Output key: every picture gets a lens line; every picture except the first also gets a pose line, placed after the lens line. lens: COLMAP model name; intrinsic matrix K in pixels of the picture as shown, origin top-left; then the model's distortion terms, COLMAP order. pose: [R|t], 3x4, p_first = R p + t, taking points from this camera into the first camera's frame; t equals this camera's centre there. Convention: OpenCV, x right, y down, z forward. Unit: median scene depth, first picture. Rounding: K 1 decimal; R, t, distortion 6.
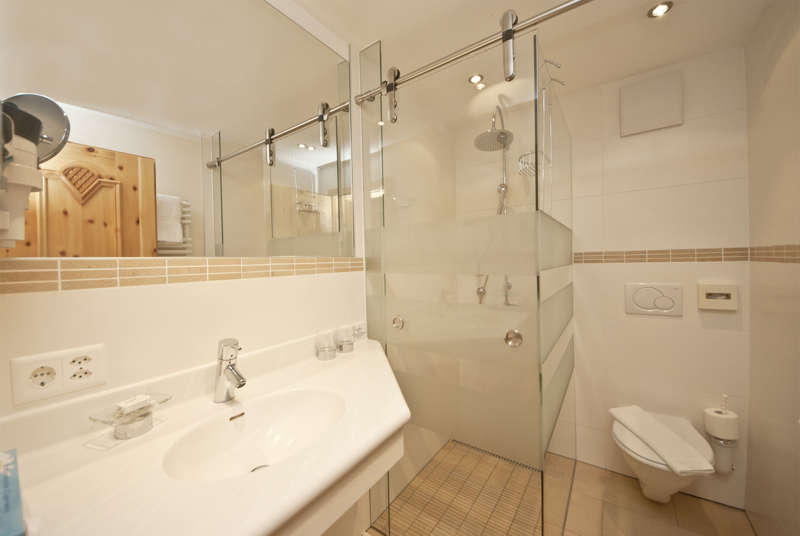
lens RADIAL K [[294.2, 0, 399.4], [0, 294.2, 259.2], [0, 0, 1]] dist [-0.001035, -0.000161]
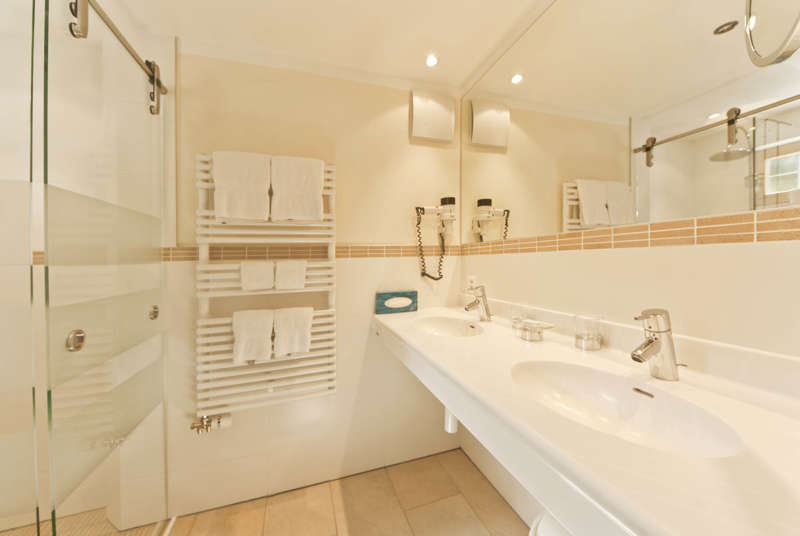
lens RADIAL K [[294.2, 0, 399.4], [0, 294.2, 259.2], [0, 0, 1]] dist [-0.001035, -0.000161]
pose [[-0.563185, 0.093756, -0.820995, 0.566522], [0.107030, 0.993450, 0.040029, -0.010577], [0.819370, -0.065327, -0.569531, 0.835332]]
